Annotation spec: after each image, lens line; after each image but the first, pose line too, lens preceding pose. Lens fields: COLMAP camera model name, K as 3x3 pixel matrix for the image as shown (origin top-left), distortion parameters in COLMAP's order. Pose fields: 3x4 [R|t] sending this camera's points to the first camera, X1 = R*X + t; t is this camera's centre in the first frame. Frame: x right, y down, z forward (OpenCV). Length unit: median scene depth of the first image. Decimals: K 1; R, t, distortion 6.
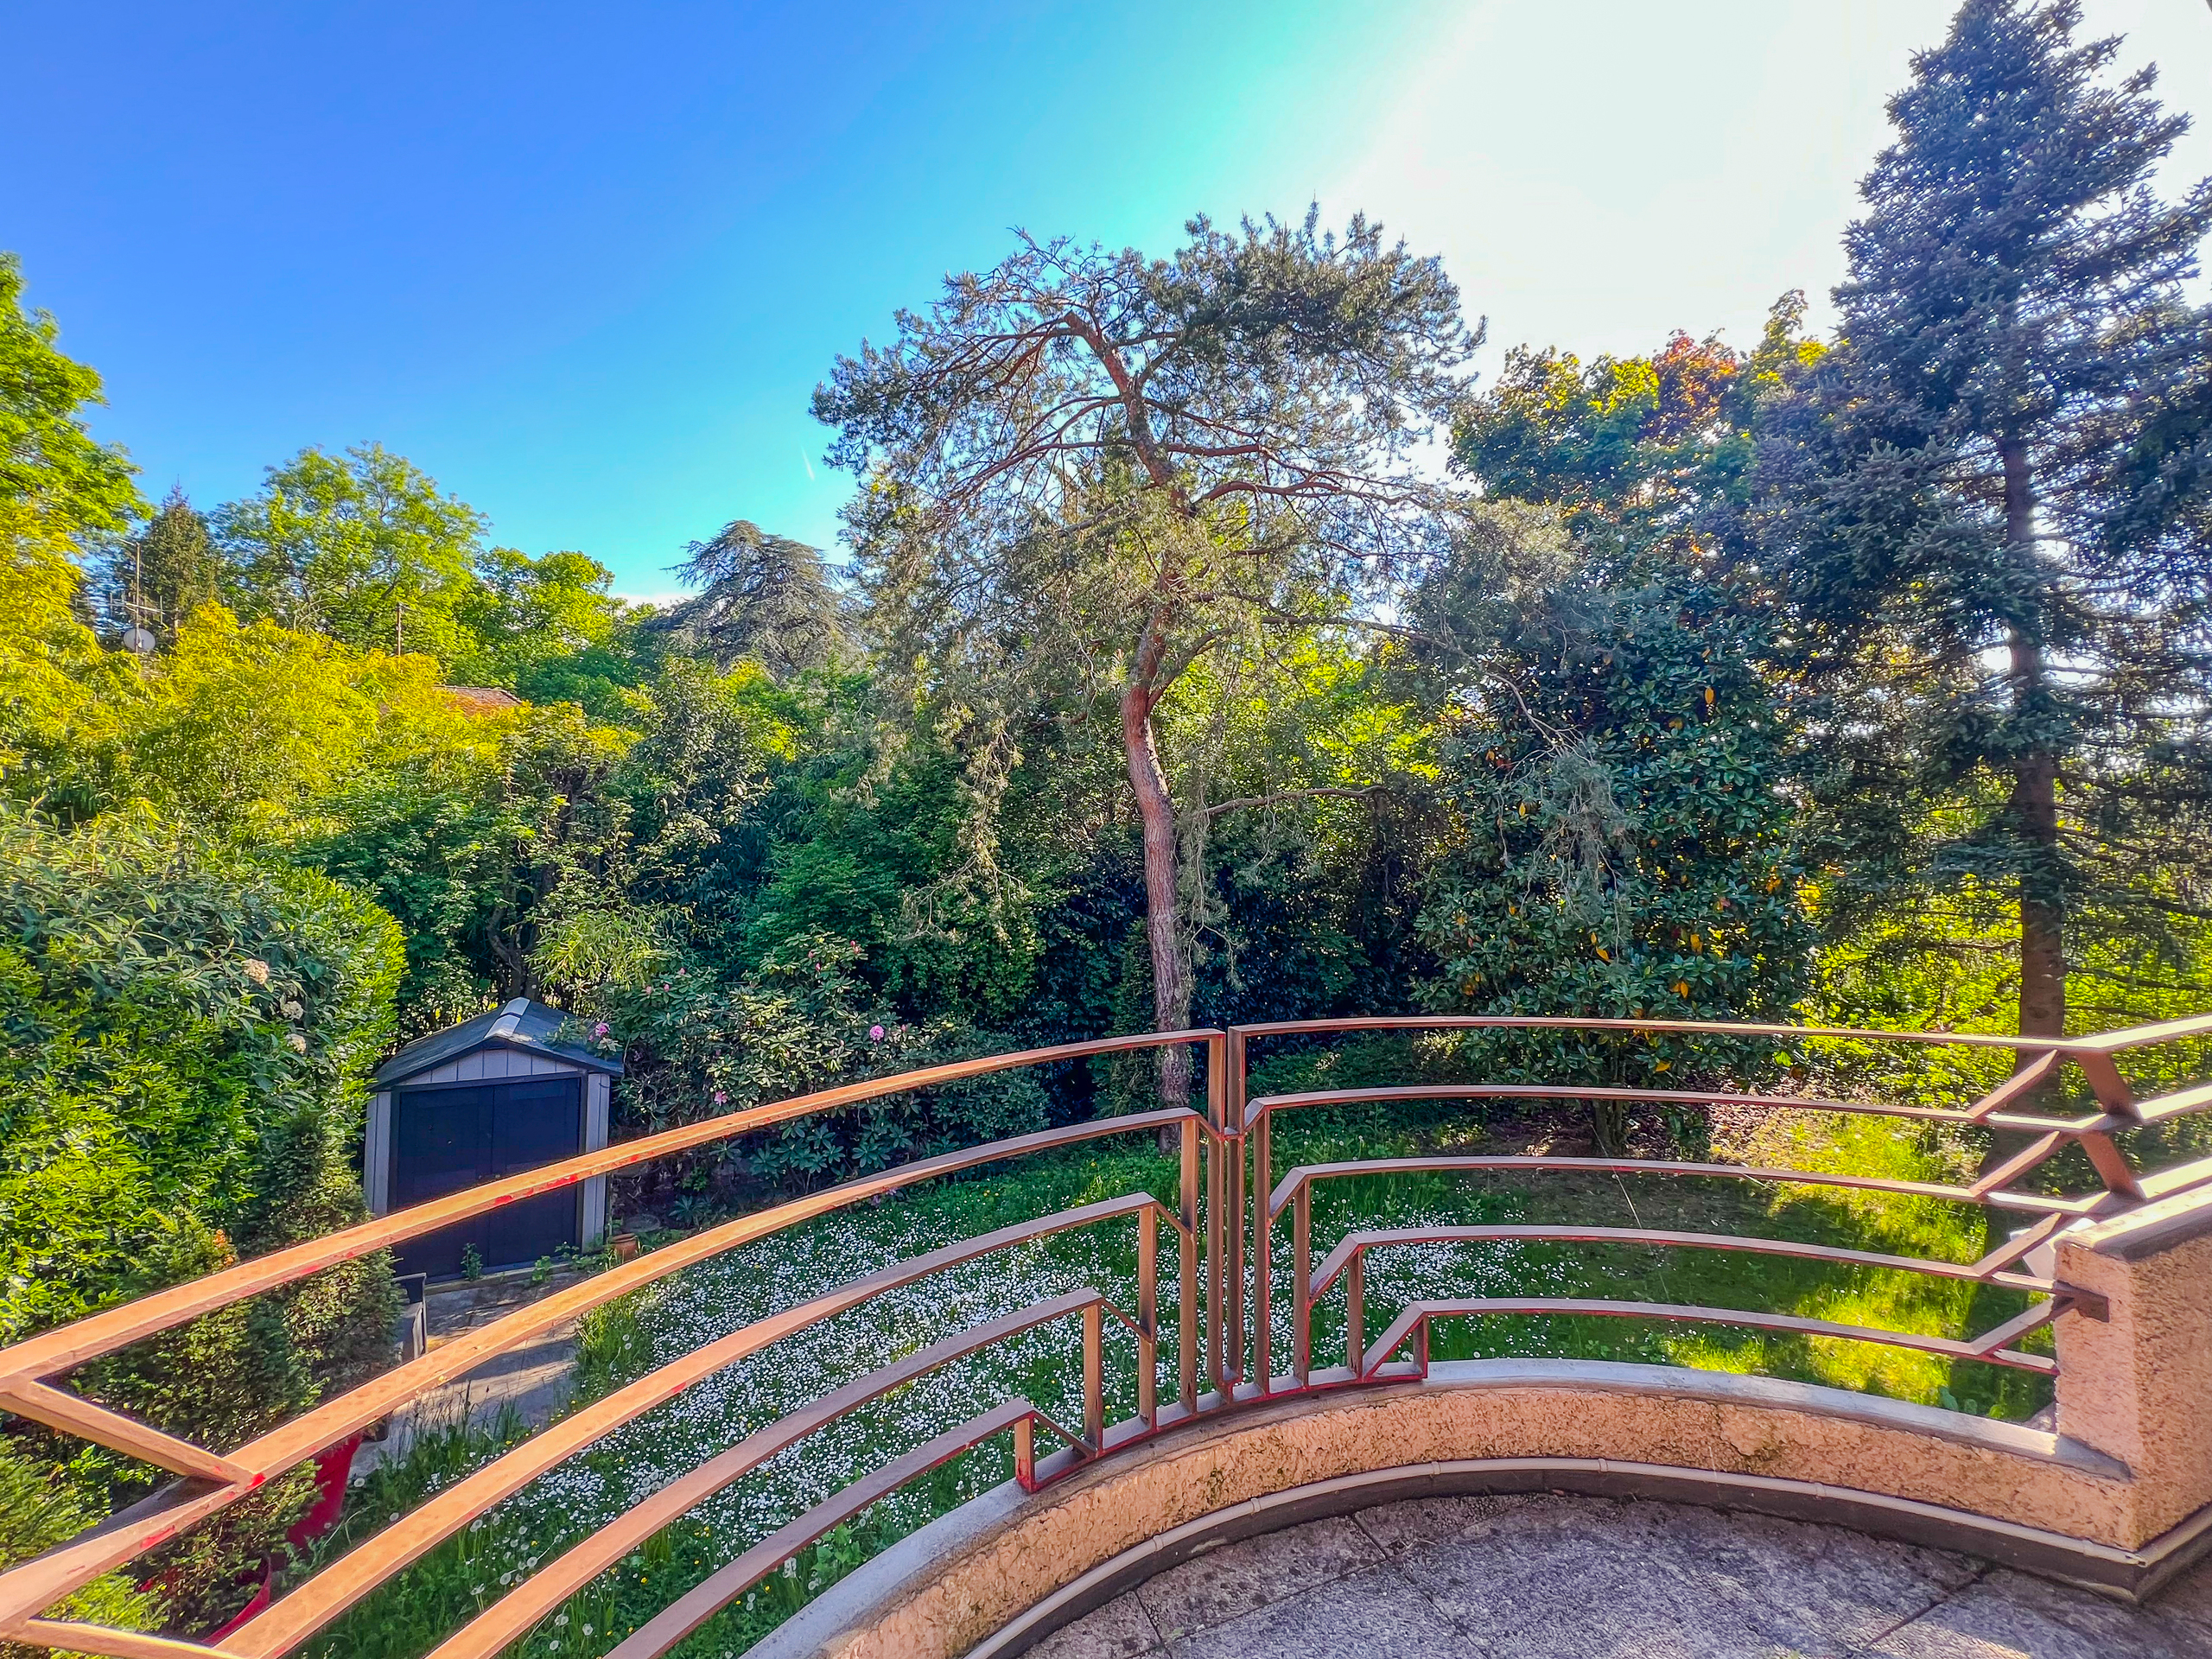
lens RADIAL K [[900.5, 0, 1054.4], [0, 900.5, 848.1], [0, 0, 1]] dist [-0.002717, -0.000109]
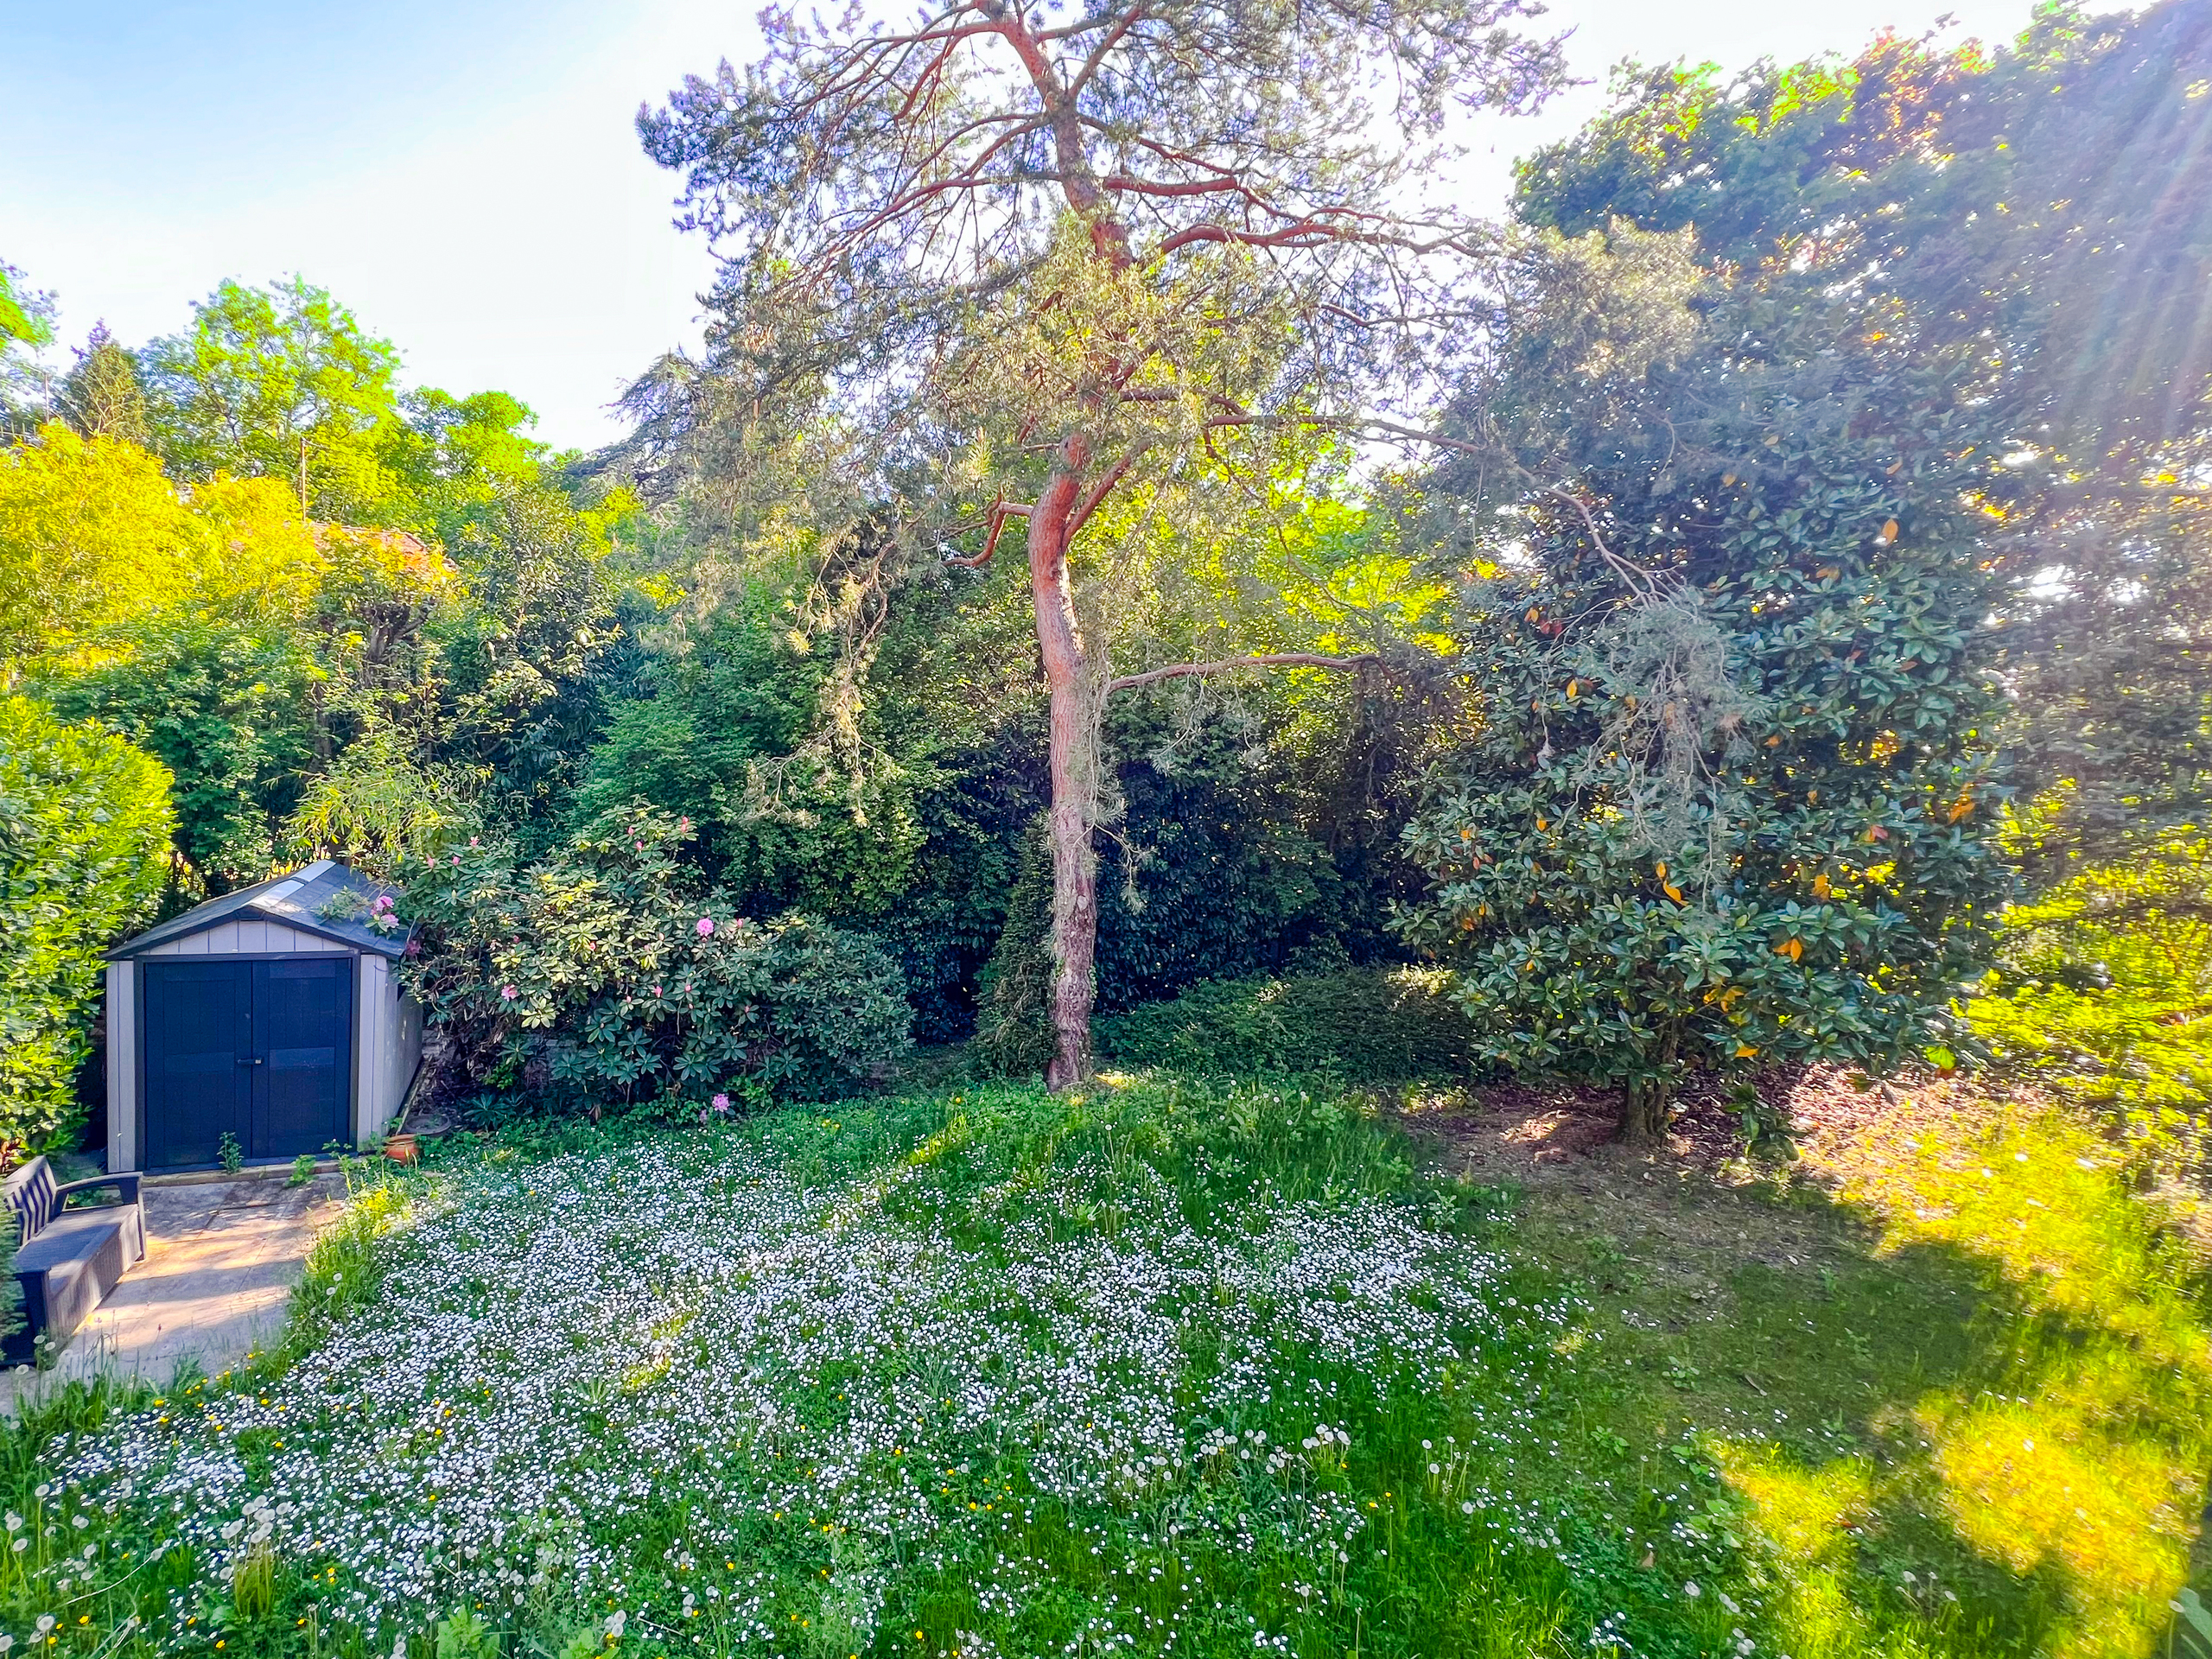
lens RADIAL K [[915.0, 0, 877.9], [0, 915.0, 814.6], [0, 0, 1]] dist [-0.004889, 0.000600]
pose [[0.987667, 0.054726, -0.146693, 0.076966], [-0.039925, 0.993982, 0.102011, 0.005650], [0.151393, -0.094896, 0.983908, 0.175858]]
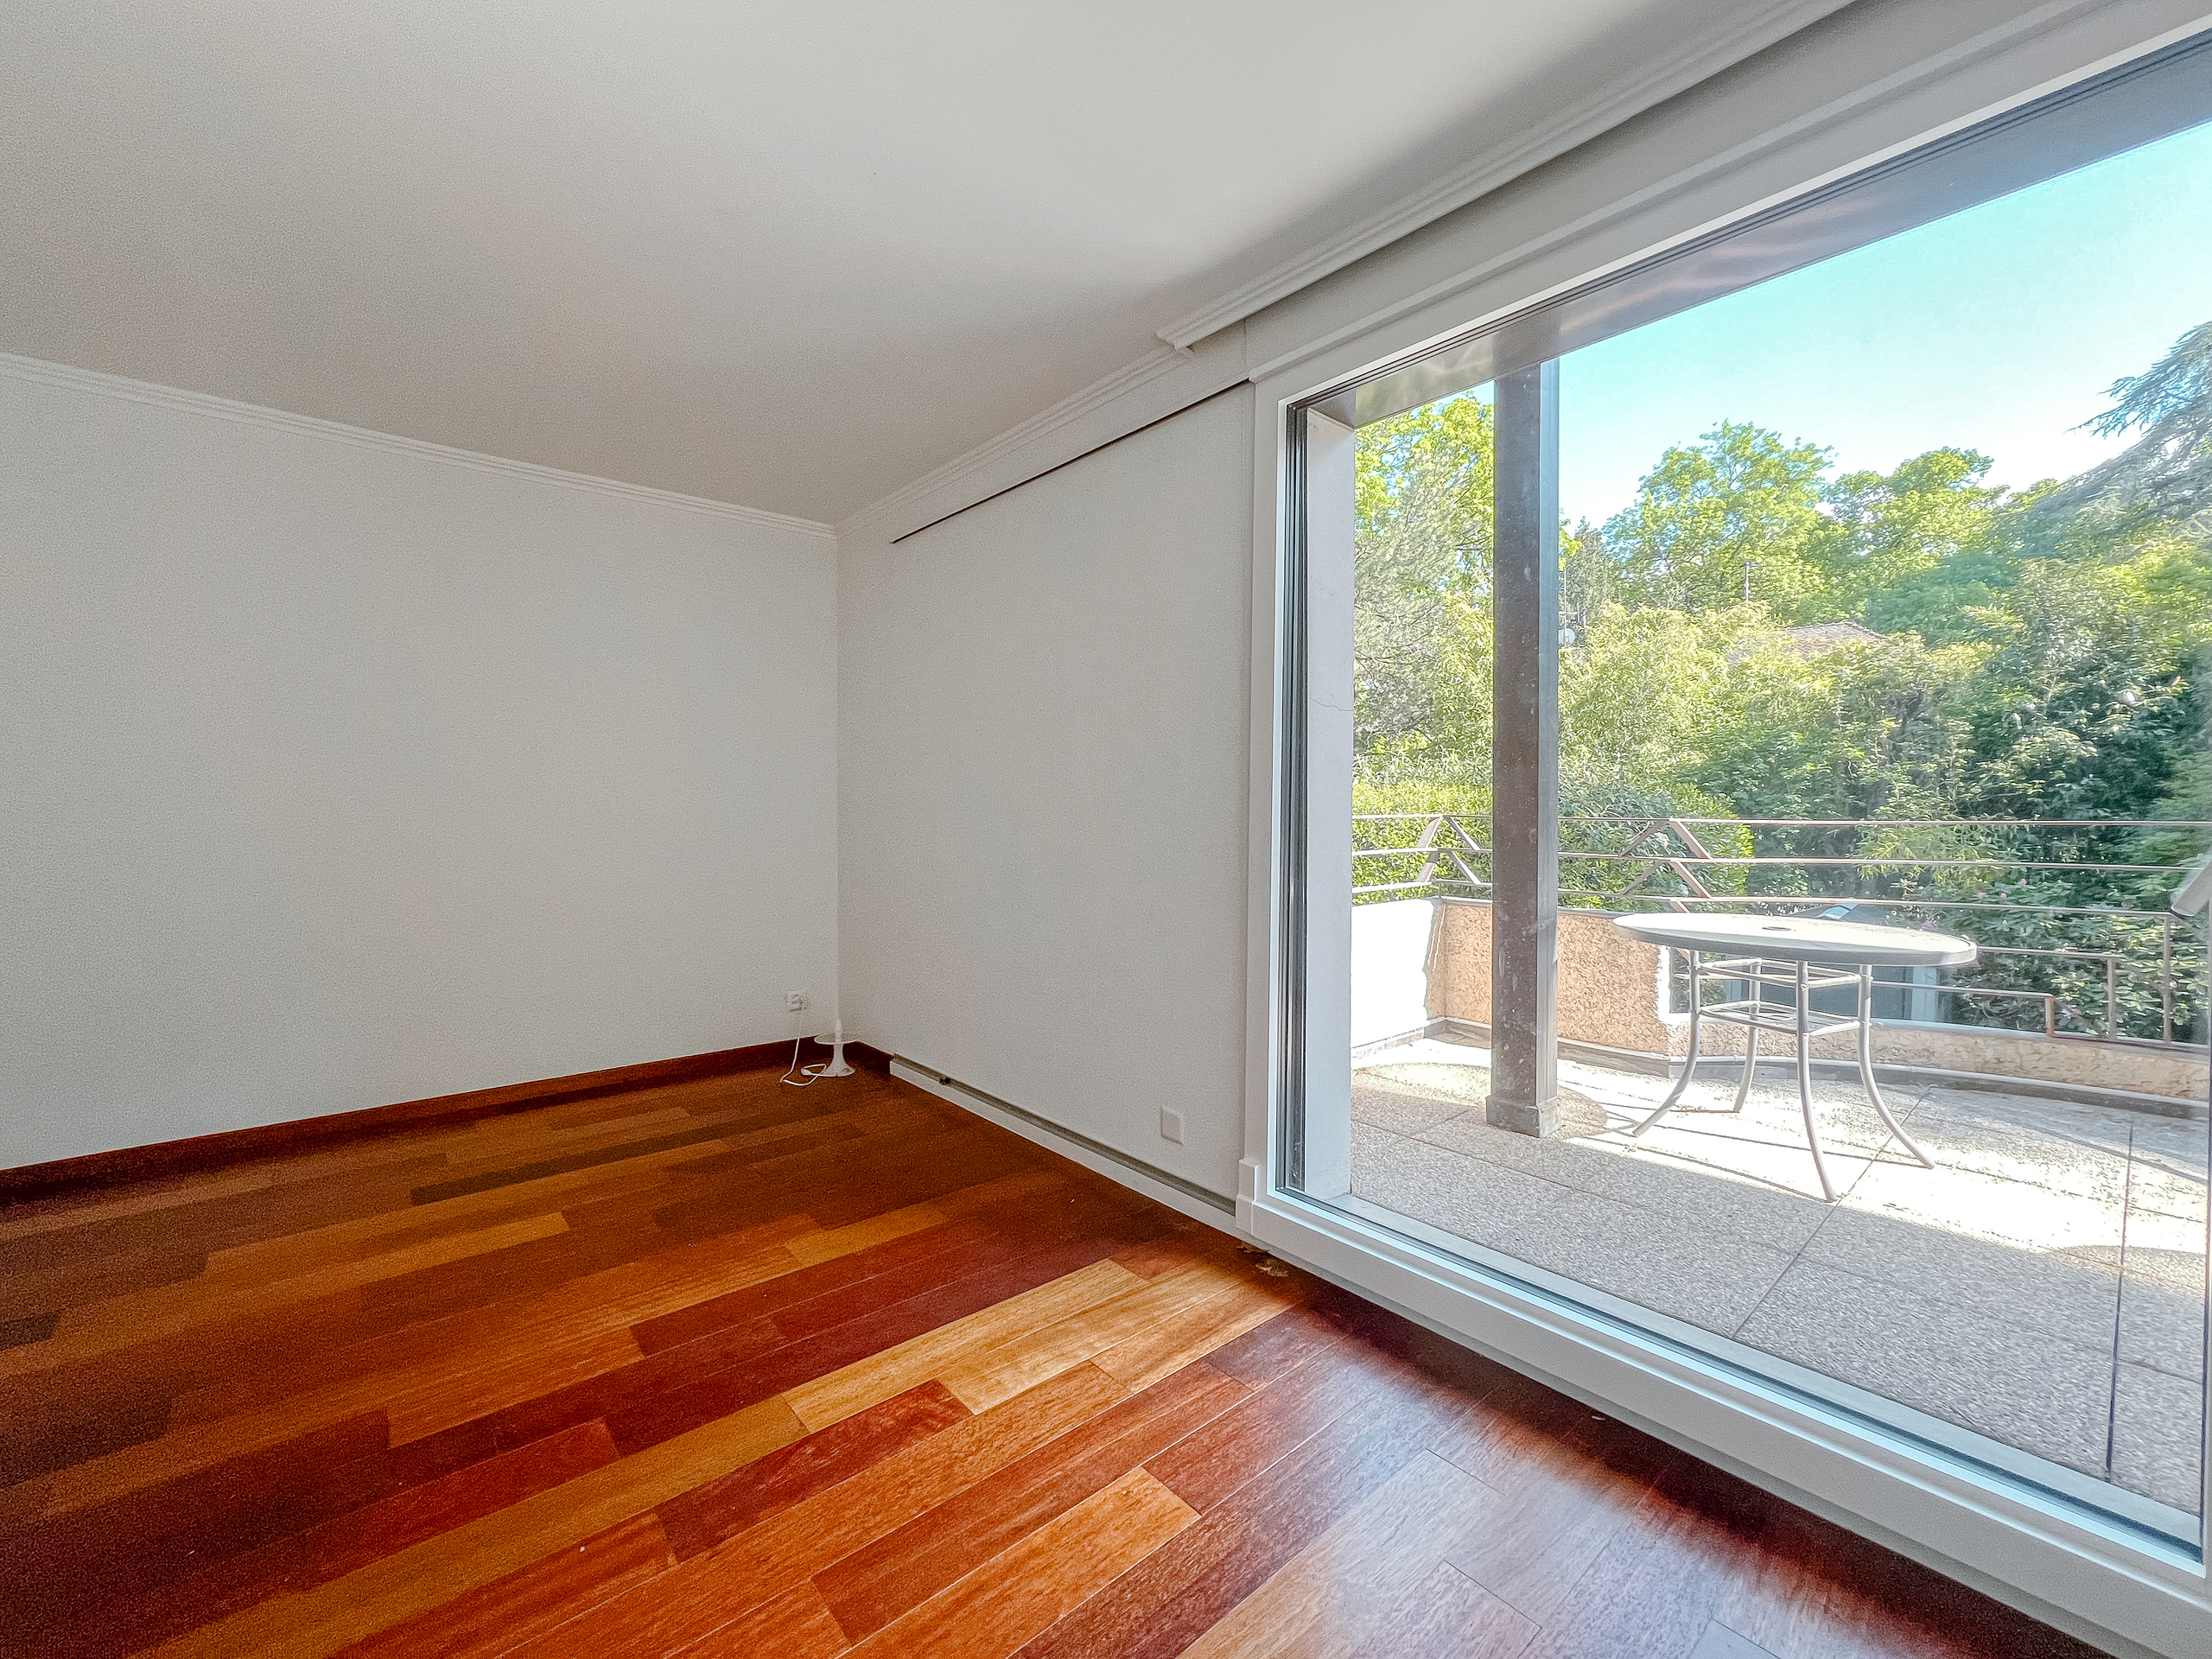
lens RADIAL K [[926.9, 0, 1100.8], [0, 926.9, 814.1], [0, 0, 1]] dist [0.000356, -0.000129]
pose [[0.325750, 0.009327, -0.945410, 0.198541], [0.014702, 0.999780, 0.014929, 0.024984], [0.945342, -0.018763, 0.325541, -0.272097]]
